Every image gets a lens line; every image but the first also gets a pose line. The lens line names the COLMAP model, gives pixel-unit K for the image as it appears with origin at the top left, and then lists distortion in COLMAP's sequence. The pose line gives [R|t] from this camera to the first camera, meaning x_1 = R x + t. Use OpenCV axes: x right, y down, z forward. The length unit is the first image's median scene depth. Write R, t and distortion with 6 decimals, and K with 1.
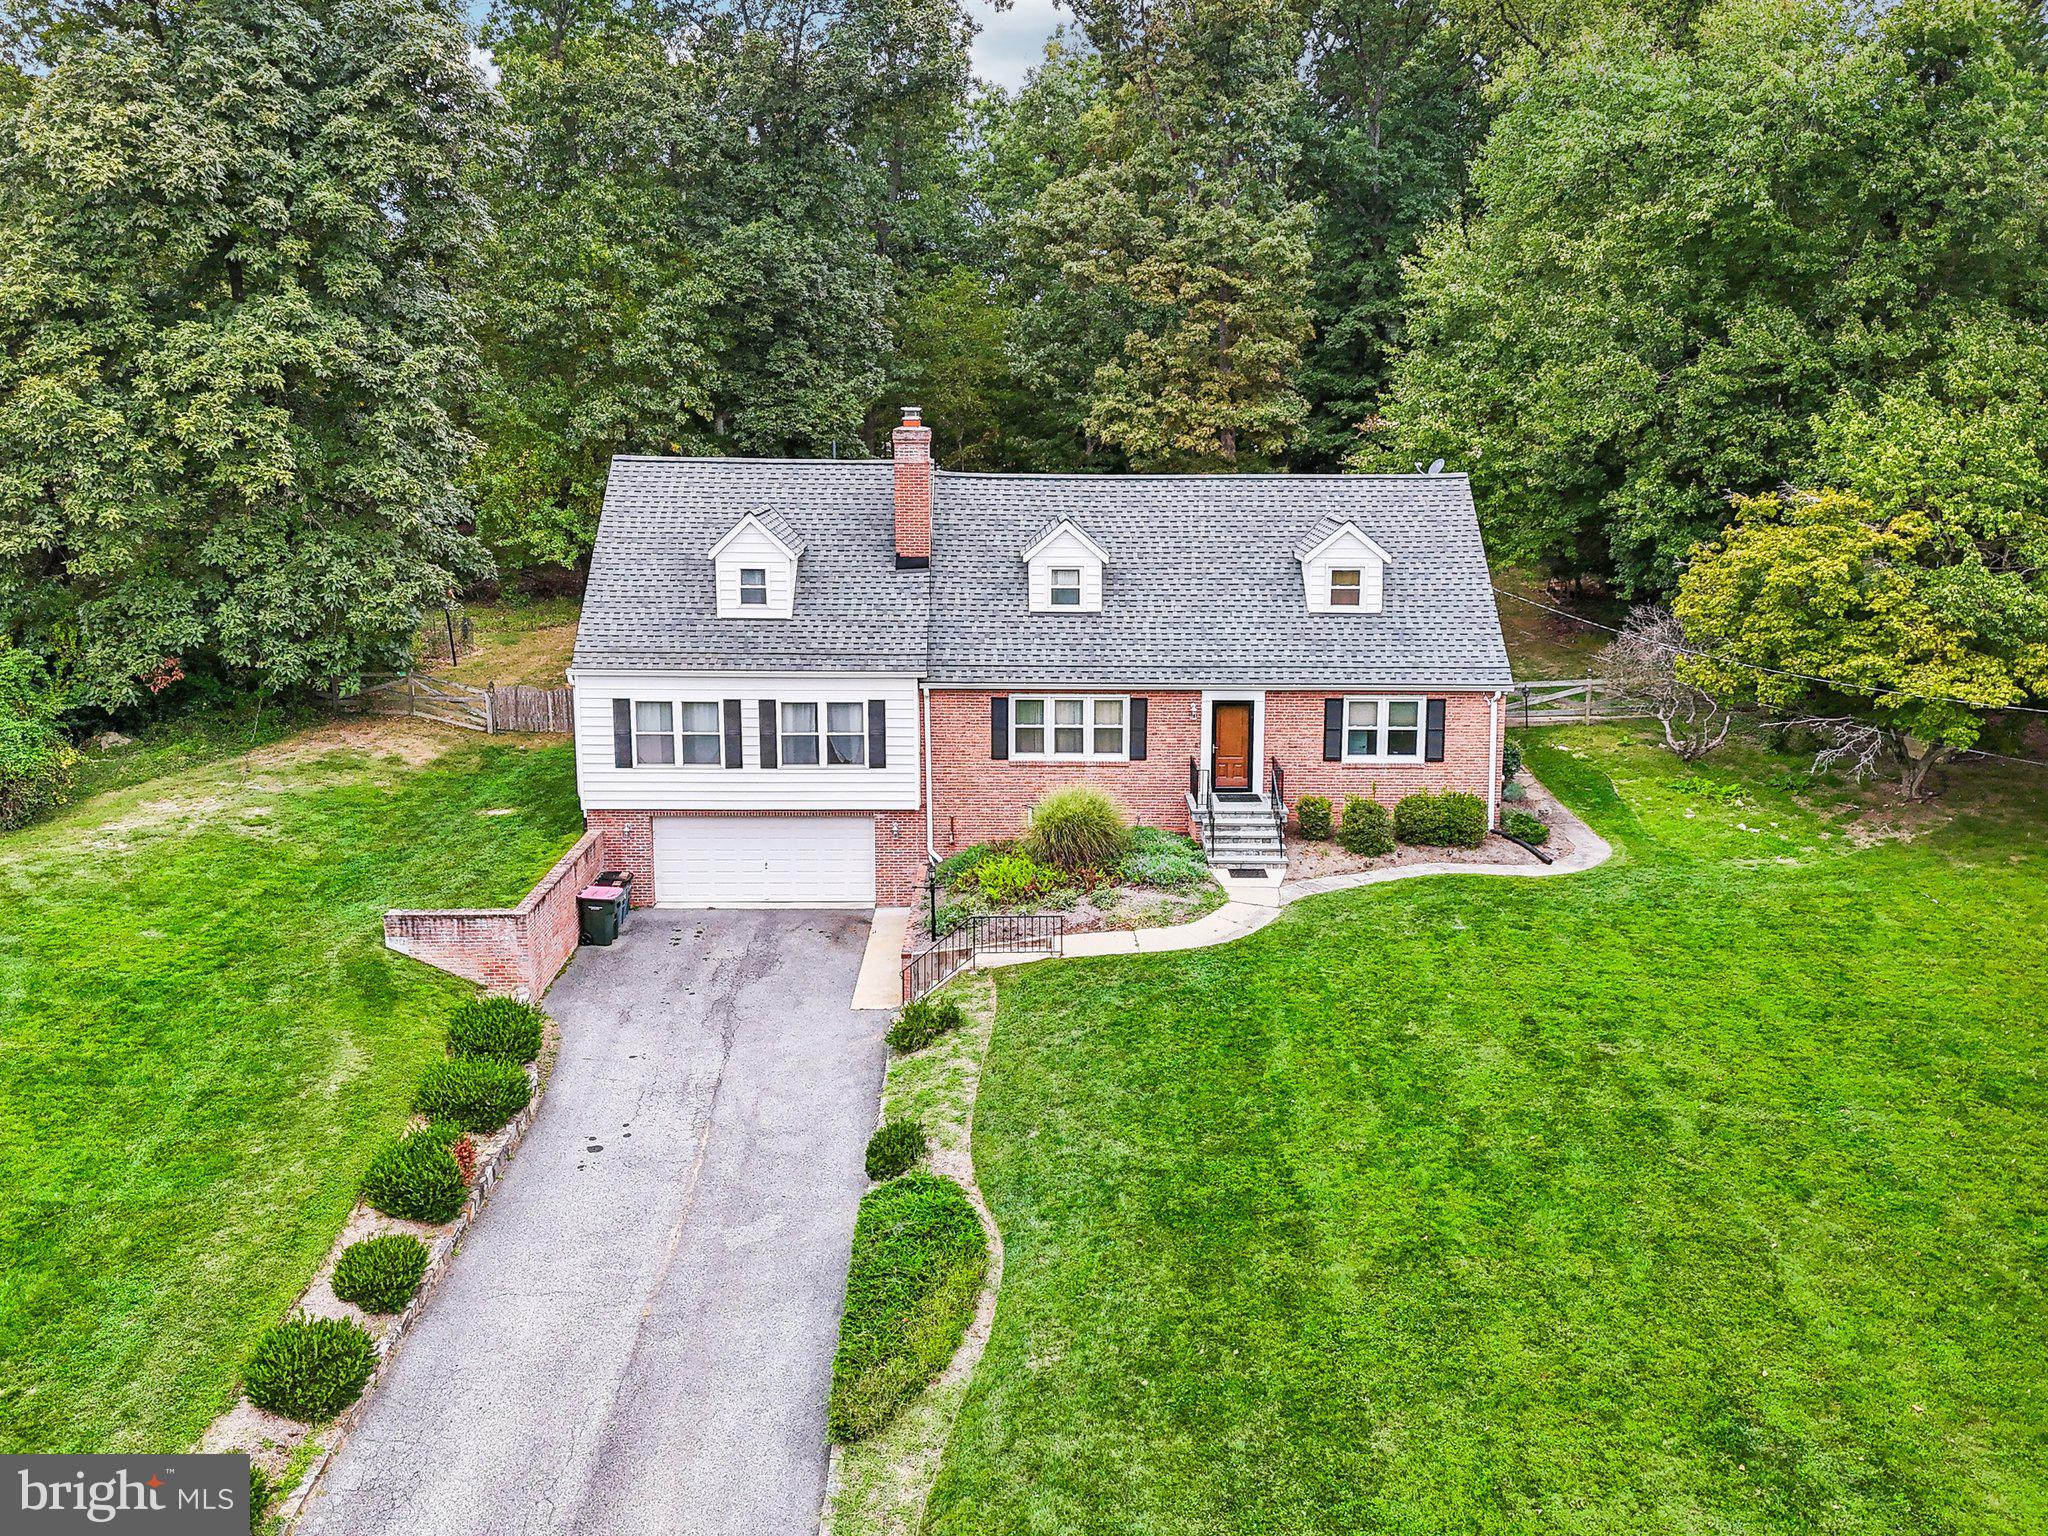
lens RADIAL K [[1483.5, 0, 970.9], [0, 1483.5, 526.1], [0, 0, 1]] dist [0.023286, -0.005555]
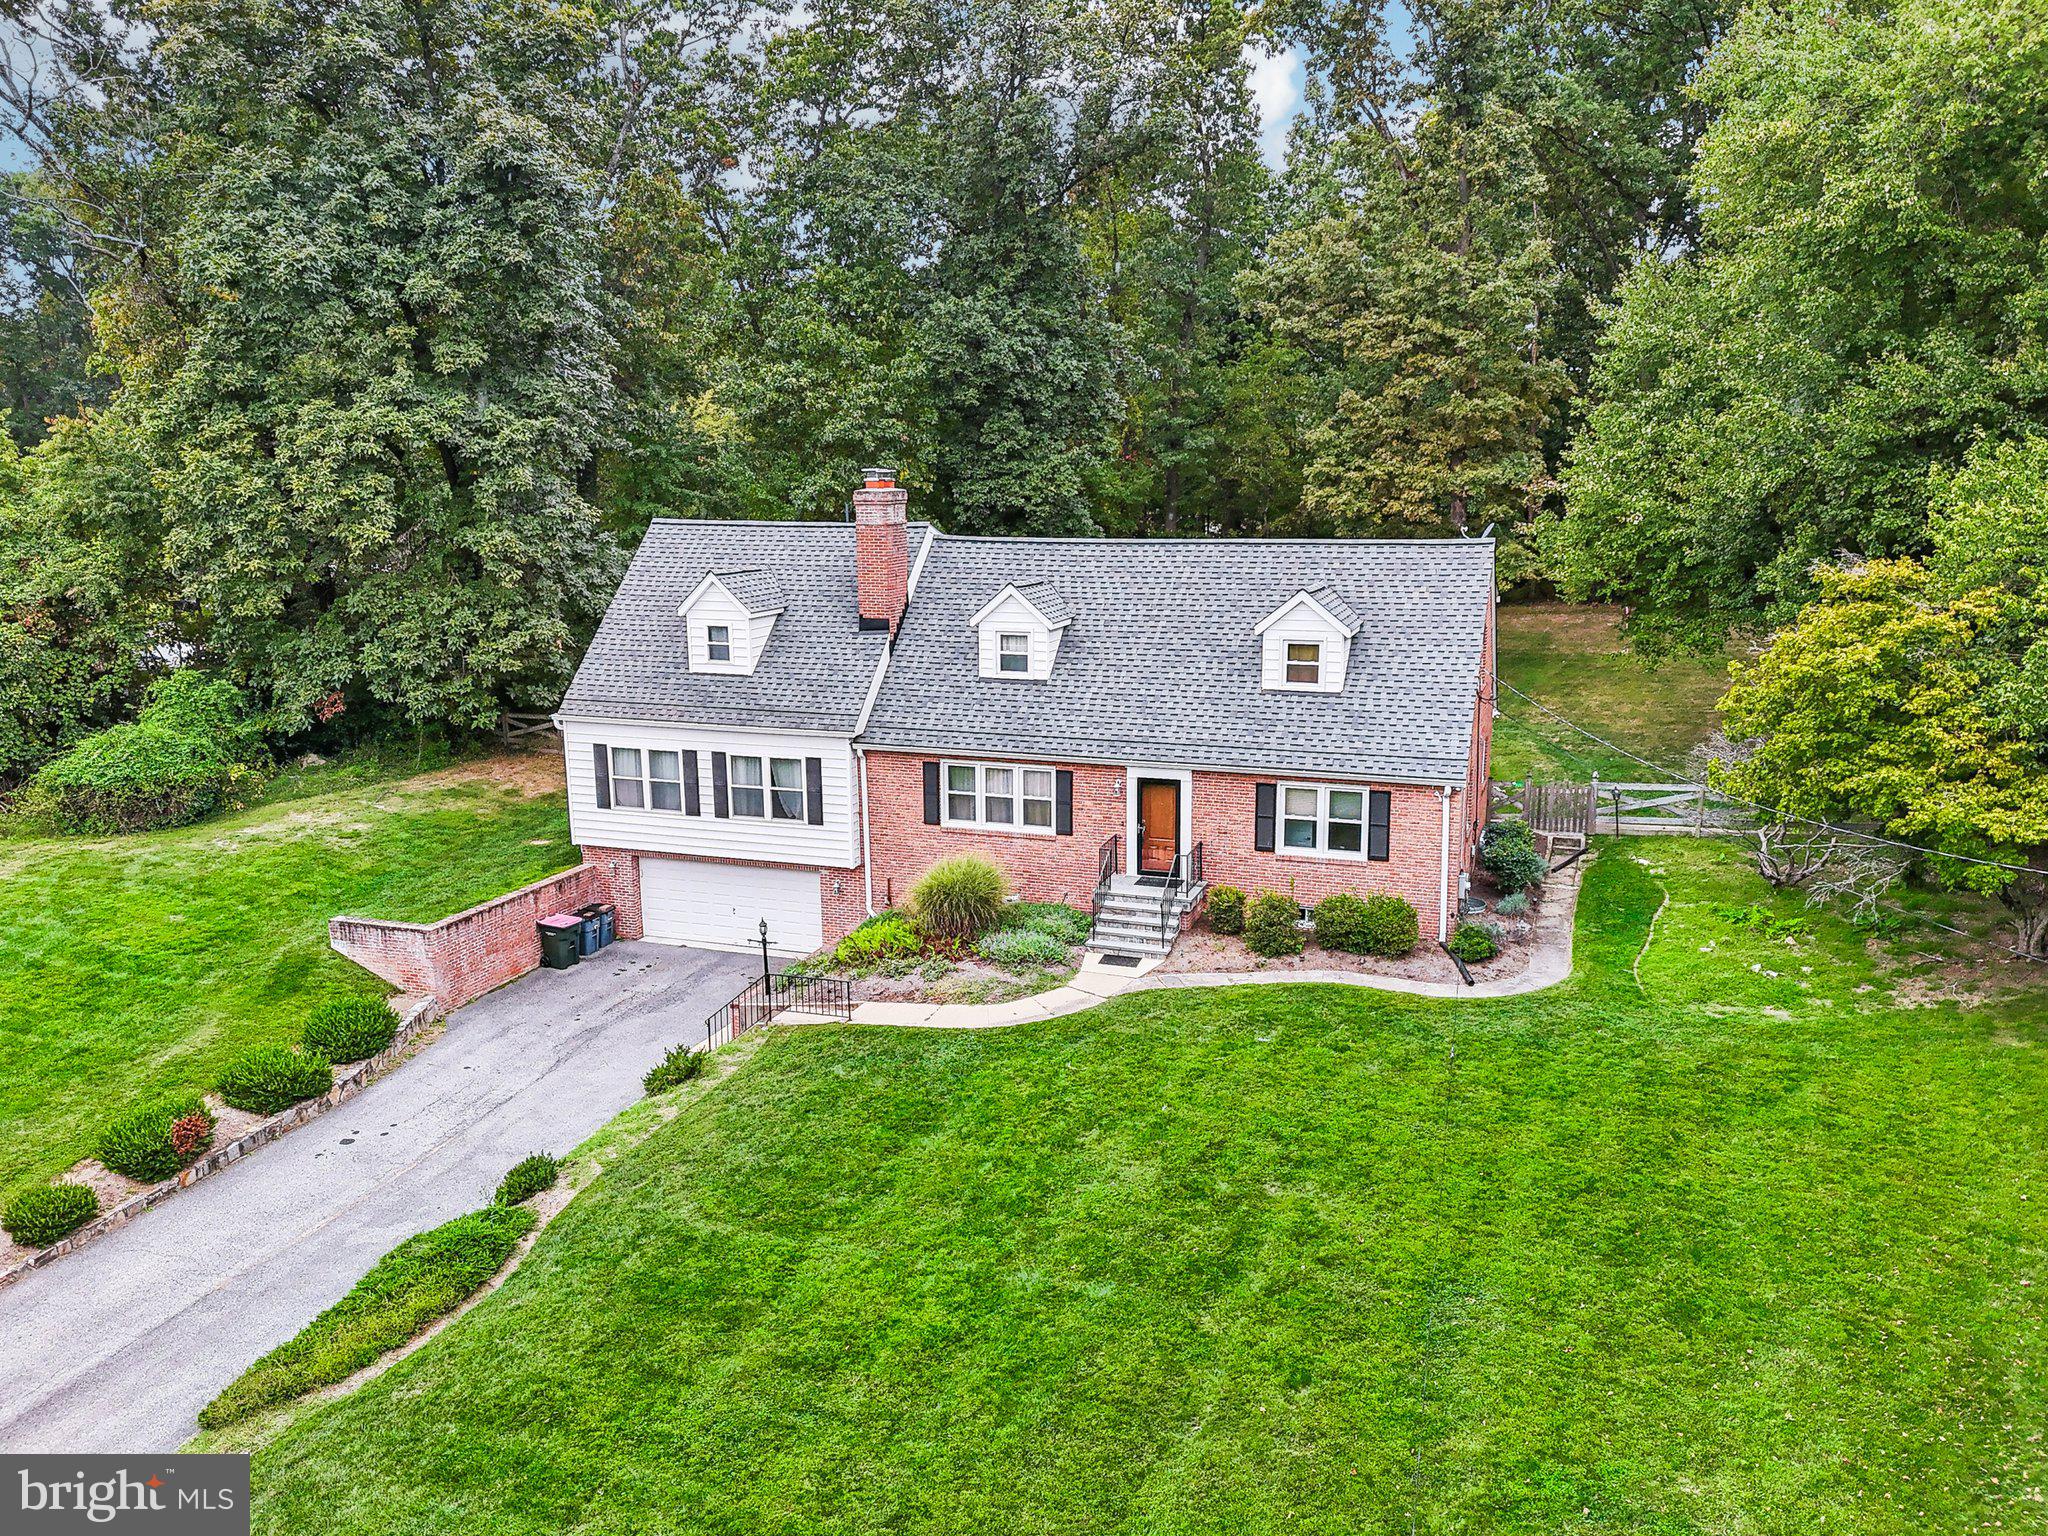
lens RADIAL K [[1445.4, 0, 1022.9], [0, 1445.4, 680.1], [0, 0, 1]] dist [0.038615, -0.025321]
pose [[0.946000, 0.037400, -0.322002, 0.385189], [-0.020742, 0.998270, 0.055011, 0.006829], [0.323503, -0.045362, 0.945139, 0.114384]]
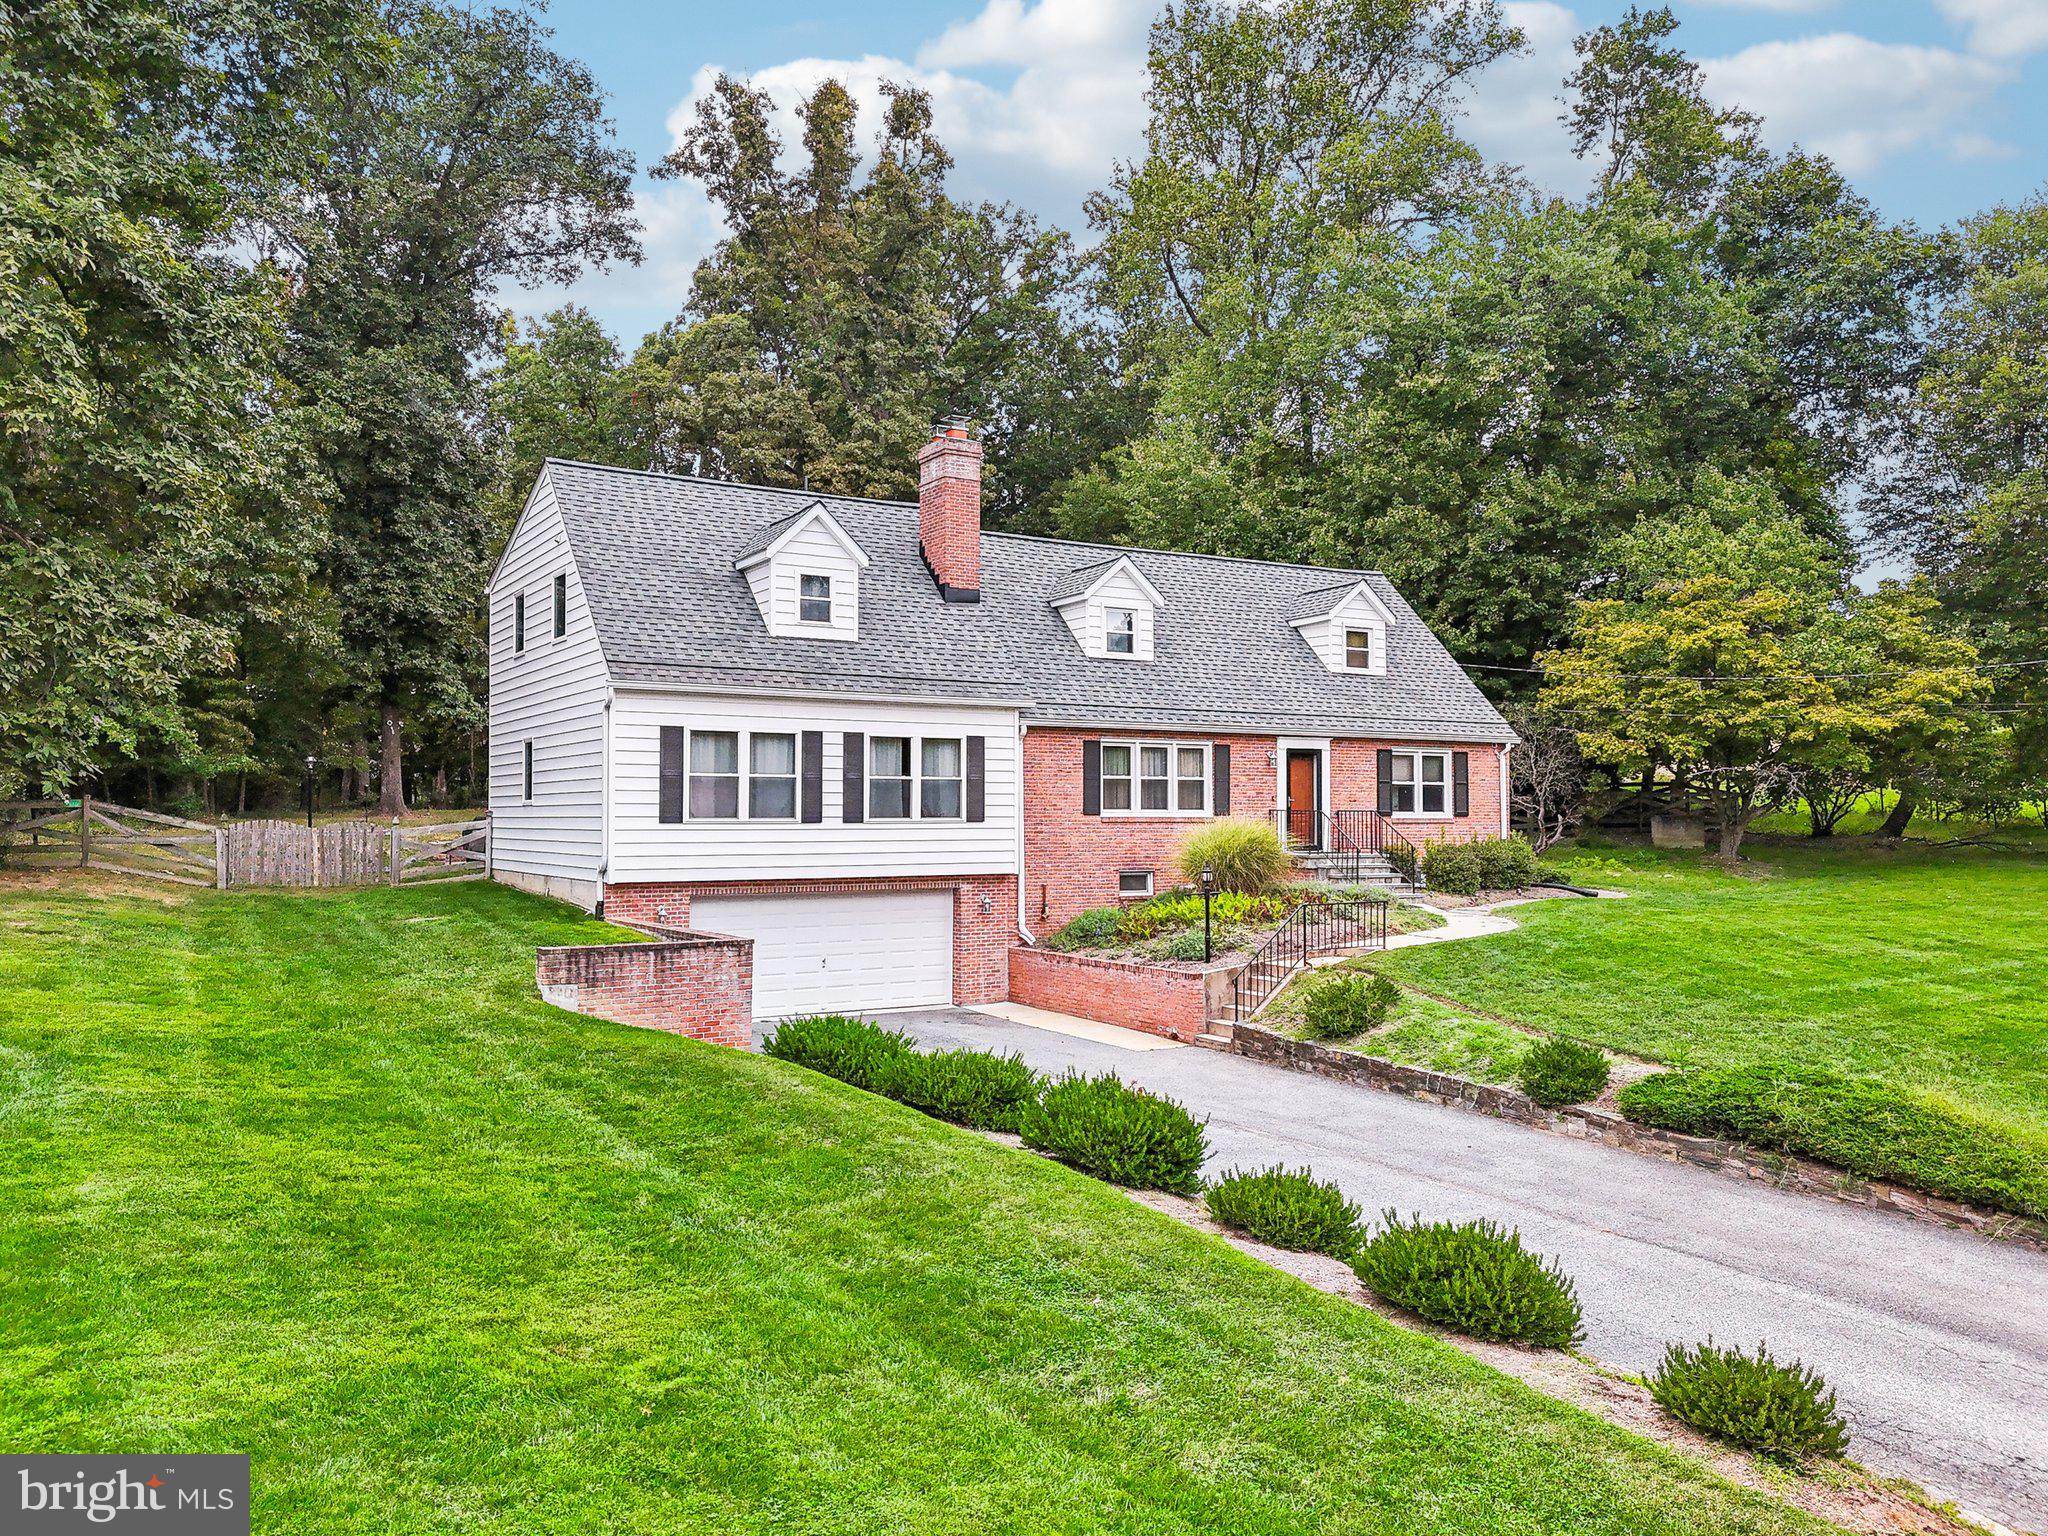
lens RADIAL K [[1482.5, 0, 934.6], [0, 1482.5, 691.4], [0, 0, 1]] dist [0.027813, -0.000888]
pose [[0.876631, 0.043688, 0.479176, -0.471913], [0.038830, 0.986198, -0.160954, 0.221420], [-0.479594, 0.159704, 0.862835, 0.301185]]
